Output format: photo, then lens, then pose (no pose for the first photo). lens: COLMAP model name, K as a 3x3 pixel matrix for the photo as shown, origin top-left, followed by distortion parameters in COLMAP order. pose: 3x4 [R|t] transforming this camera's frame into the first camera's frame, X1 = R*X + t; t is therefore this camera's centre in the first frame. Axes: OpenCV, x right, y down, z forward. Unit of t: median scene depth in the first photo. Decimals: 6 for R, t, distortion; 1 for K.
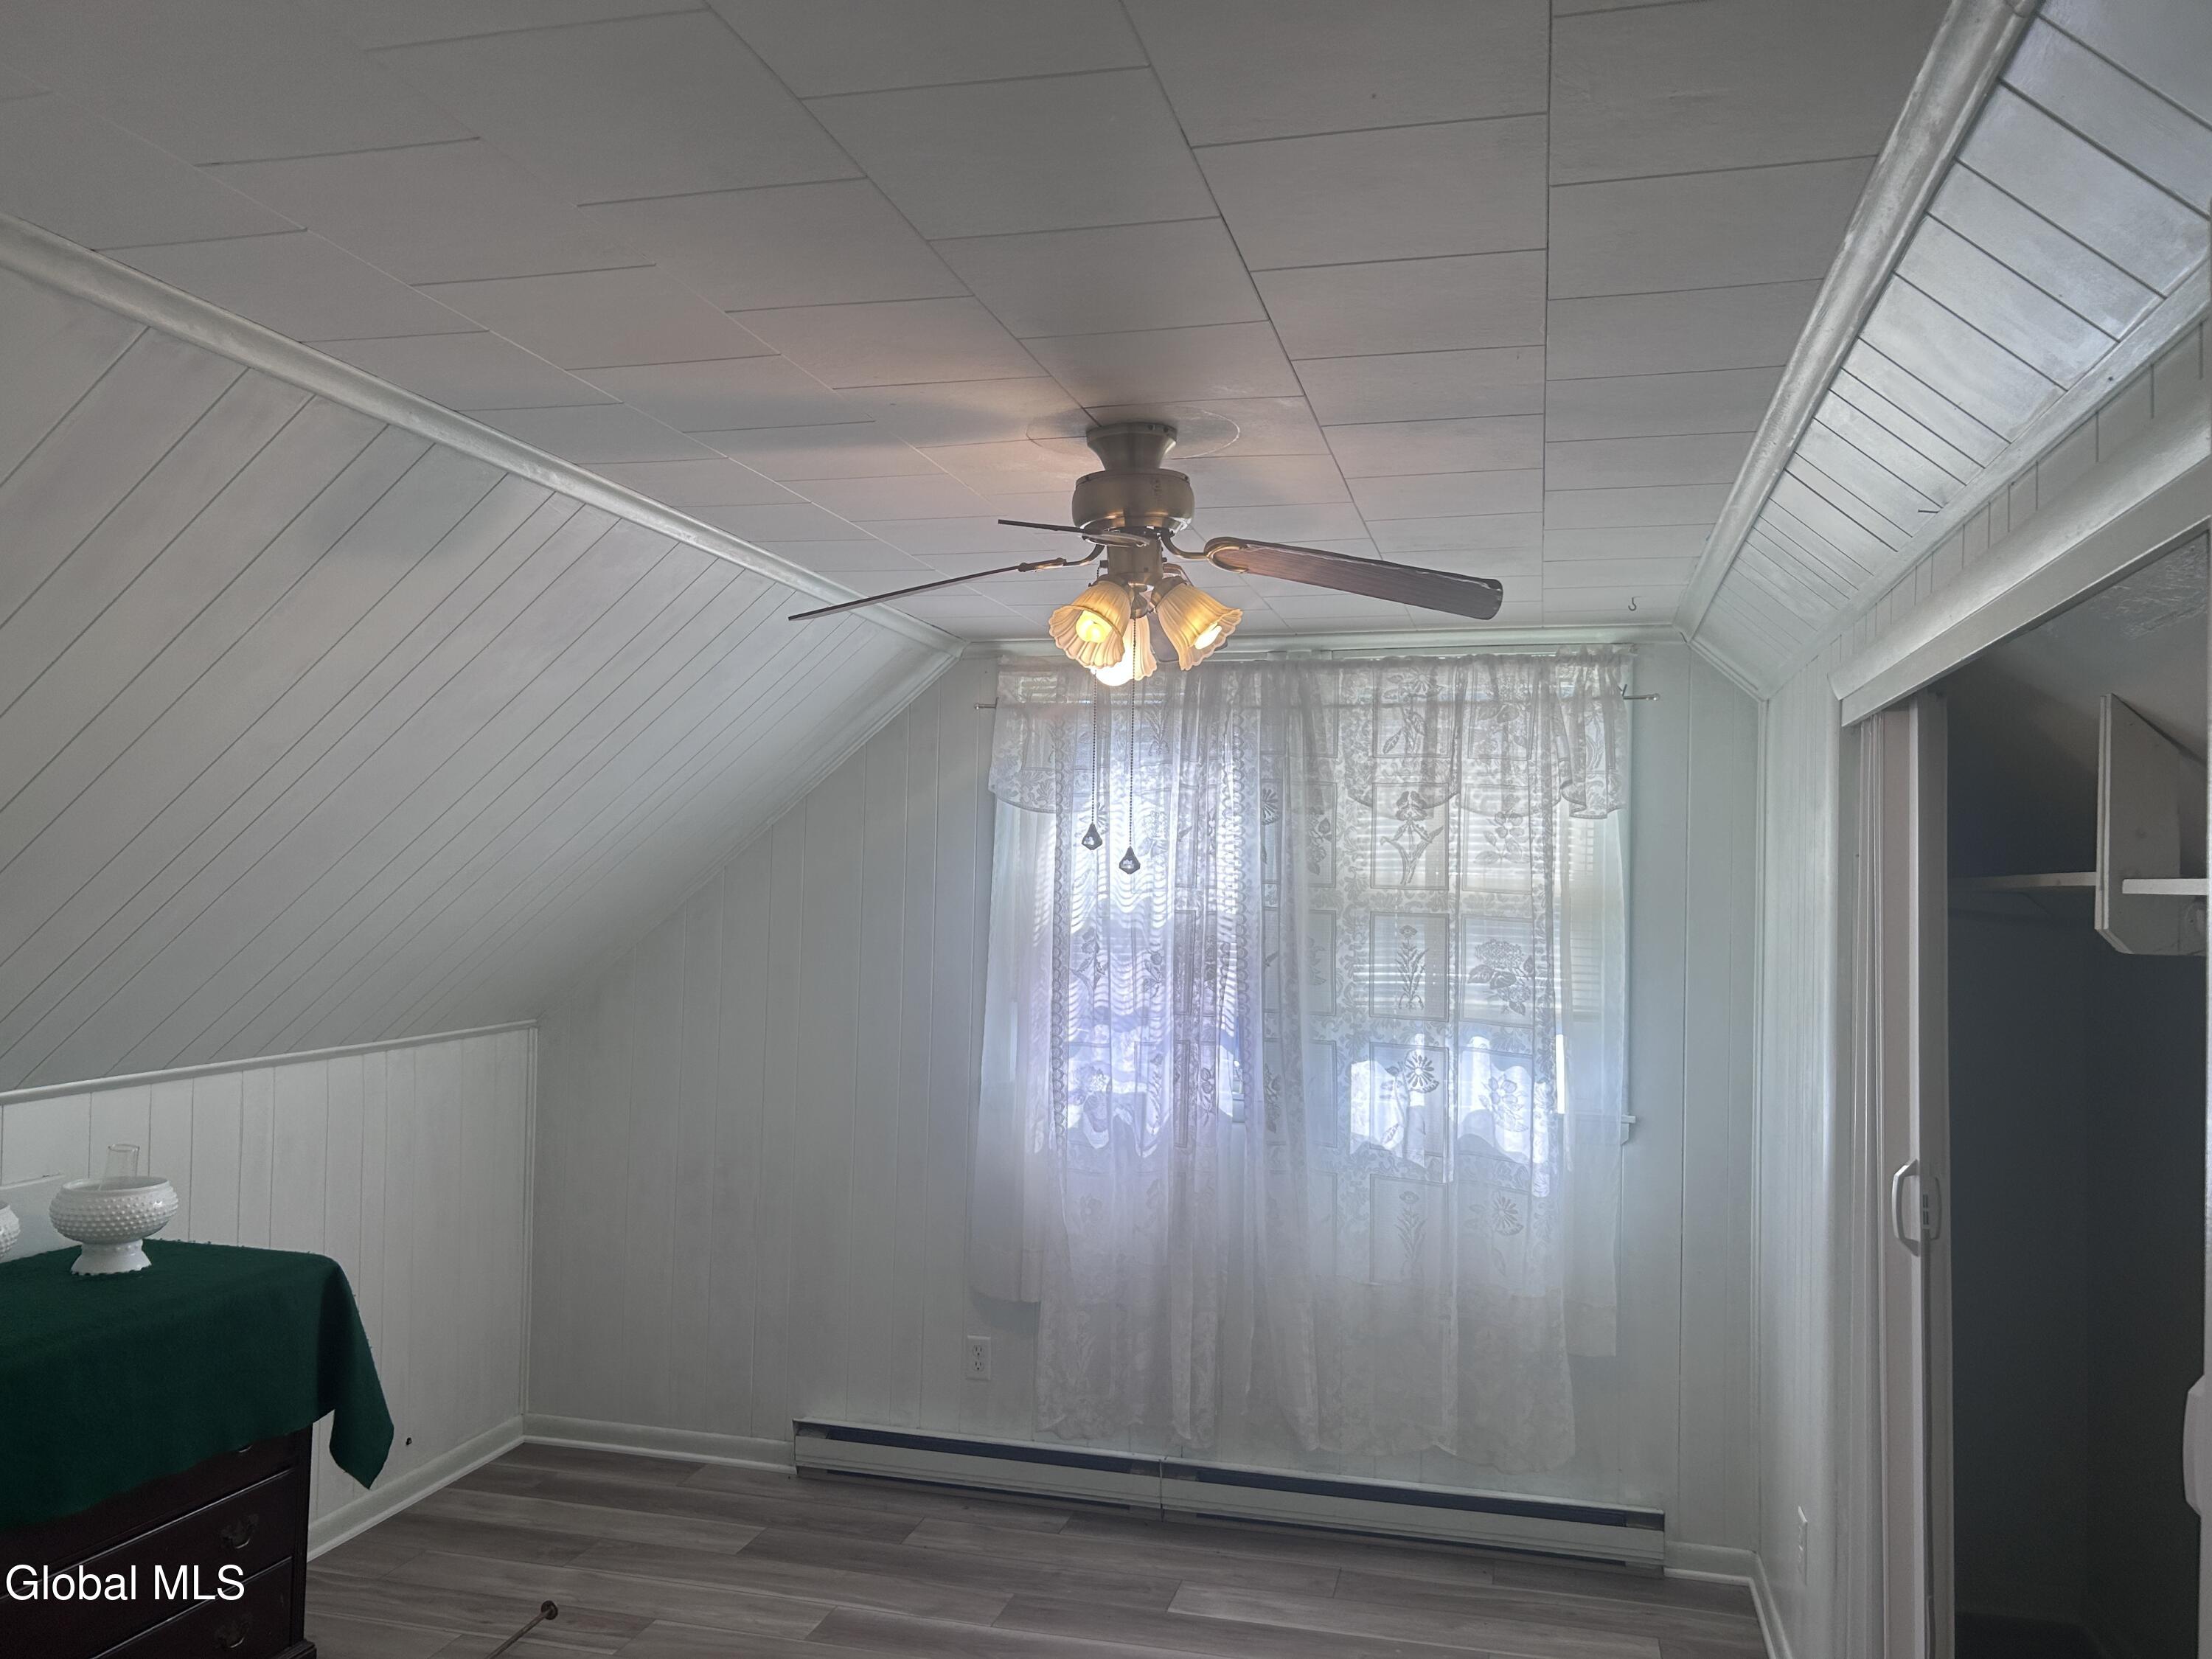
lens RADIAL K [[1674.2, 0, 1088.1], [0, 1674.2, 849.3], [0, 0, 1]] dist [0.064693, -0.076925]
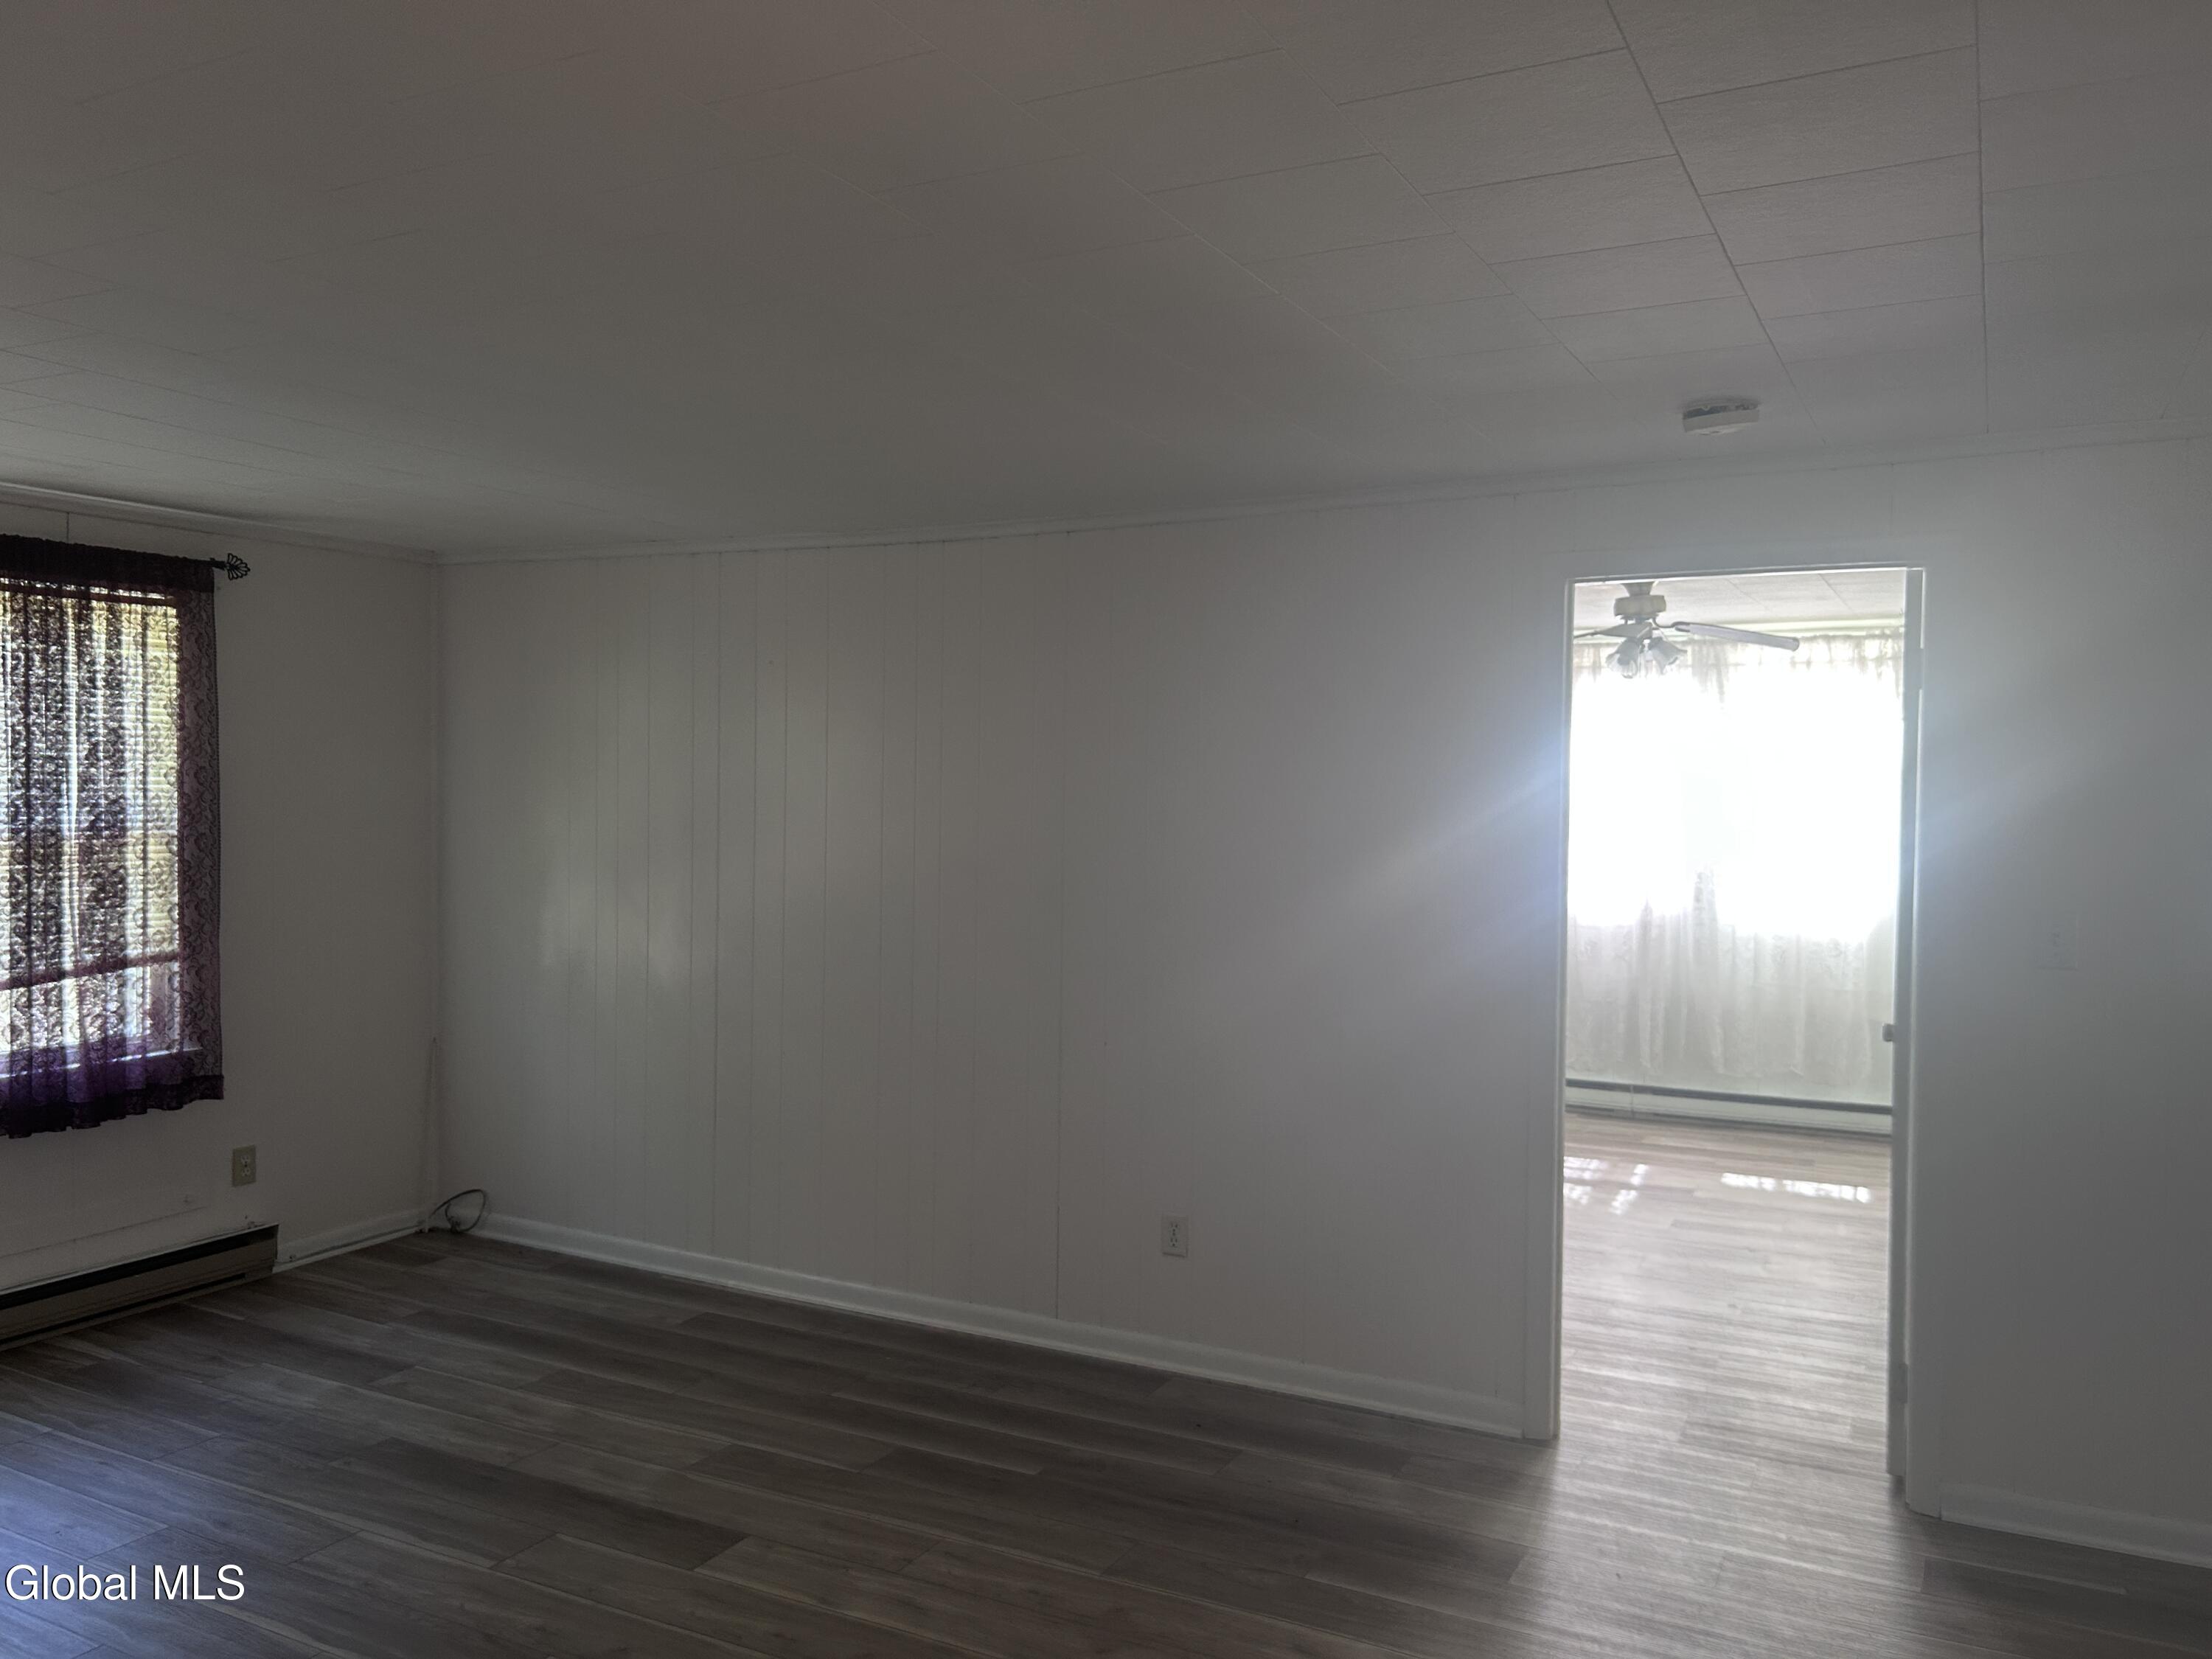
lens RADIAL K [[1674.2, 0, 1113.9], [0, 1674.2, 843.6], [0, 0, 1]] dist [0.064693, -0.076925]
pose [[0.975594, -0.005637, -0.219509, -0.106175], [0.015991, 0.998840, 0.045420, 0.011580], [0.218999, -0.047822, 0.974553, -0.917134]]
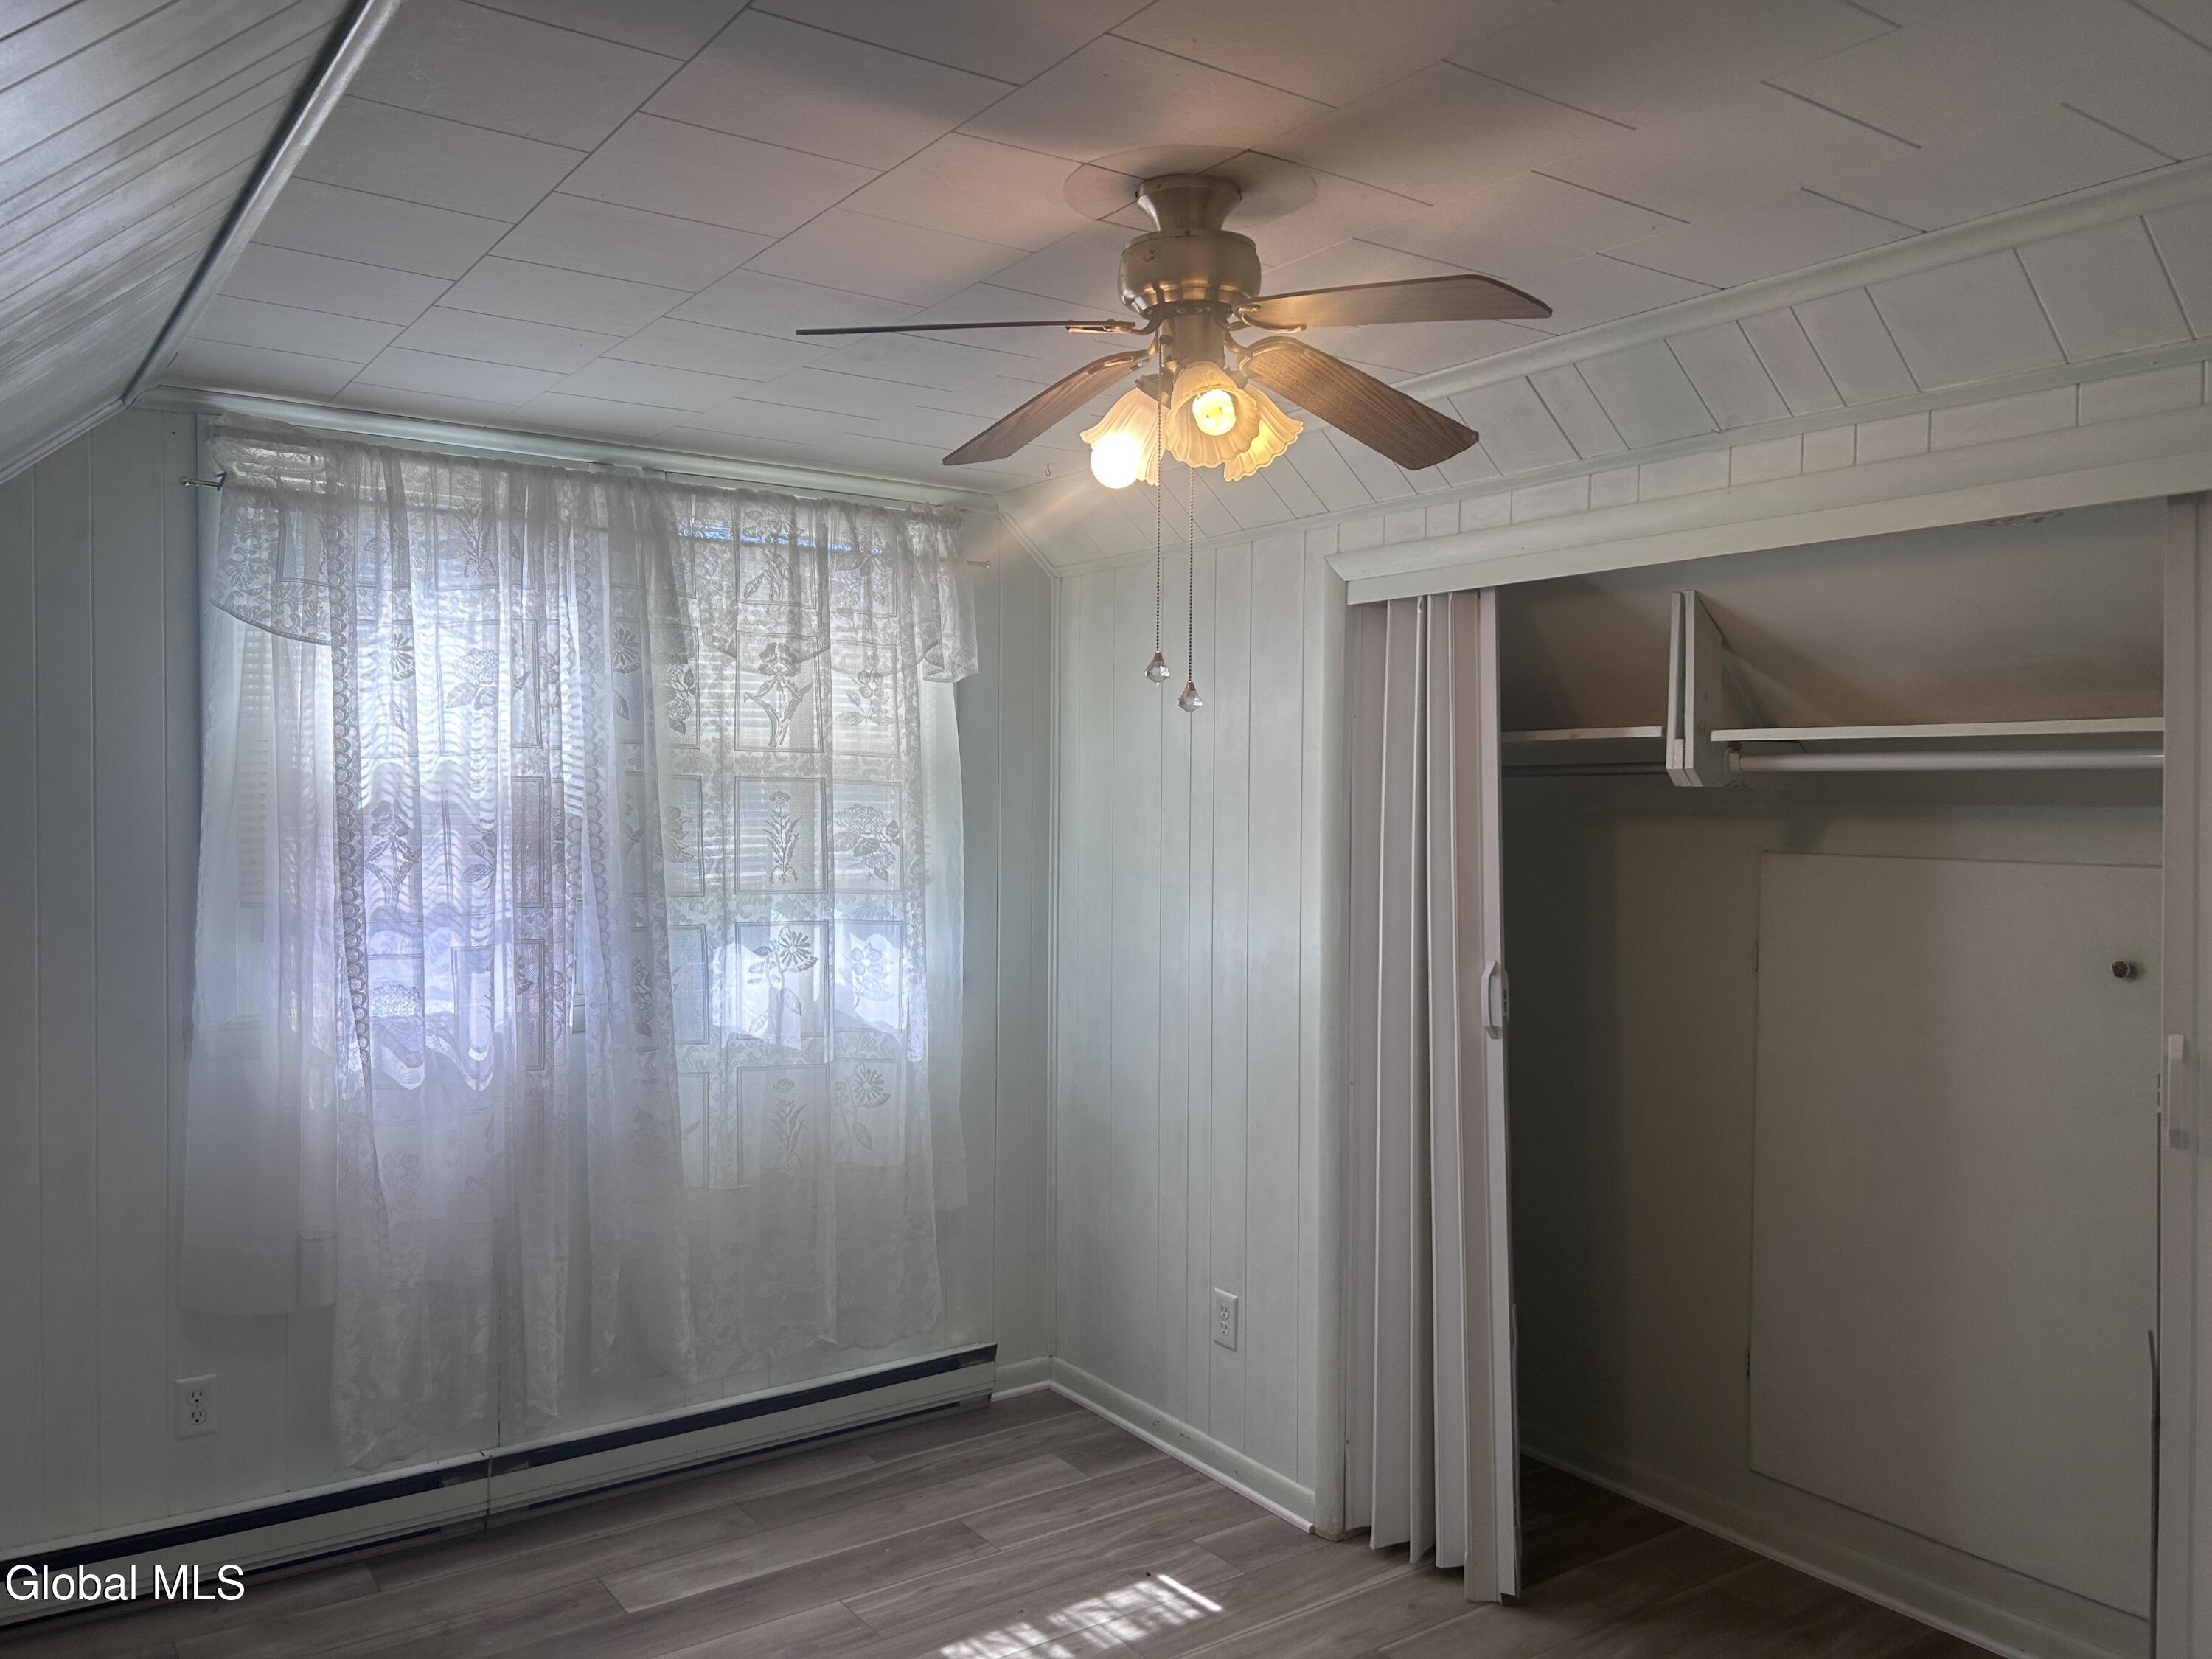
lens RADIAL K [[1674.2, 0, 1117.3], [0, 1674.2, 848.2], [0, 0, 1]] dist [0.064693, -0.076925]
pose [[0.644046, -0.037038, 0.764090, -0.385040], [-0.012530, 0.998183, 0.058947, 0.020096], [-0.764884, -0.047538, 0.642411, 0.271325]]
